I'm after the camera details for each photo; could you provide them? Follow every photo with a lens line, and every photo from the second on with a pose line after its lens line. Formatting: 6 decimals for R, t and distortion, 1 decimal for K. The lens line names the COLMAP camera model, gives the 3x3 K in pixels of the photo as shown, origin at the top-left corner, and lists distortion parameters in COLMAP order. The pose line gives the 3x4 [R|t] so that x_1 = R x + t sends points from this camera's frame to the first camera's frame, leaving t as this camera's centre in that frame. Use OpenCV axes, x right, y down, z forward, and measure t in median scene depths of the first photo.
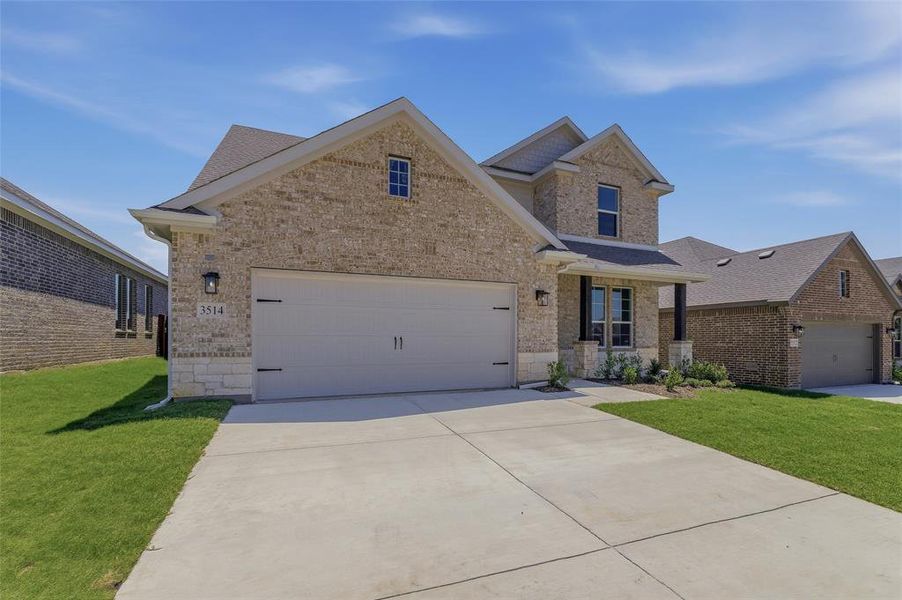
lens RADIAL K [[386.8, 0, 448.6], [0, 386.8, 276.4], [0, 0, 1]] dist [0.001349, 0.000431]
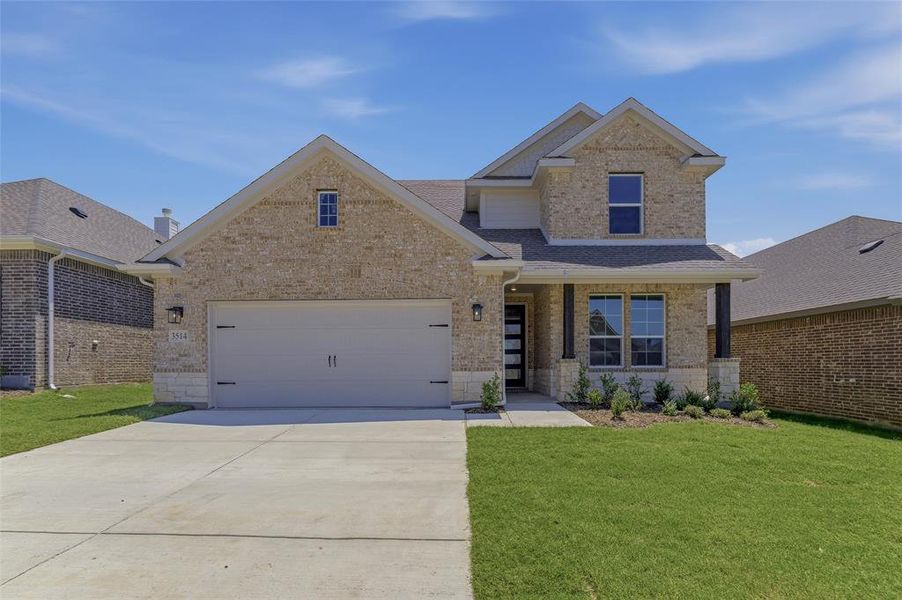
lens RADIAL K [[391.0, 0, 451.0], [0, 391.0, 300.0], [0, 0, 1]] dist [0.000848, 0.000136]
pose [[0.920557, -0.067300, -0.384767, 0.569767], [0.067332, 0.997641, -0.013407, 0.035650], [0.384761, -0.013565, 0.922916, 0.112557]]
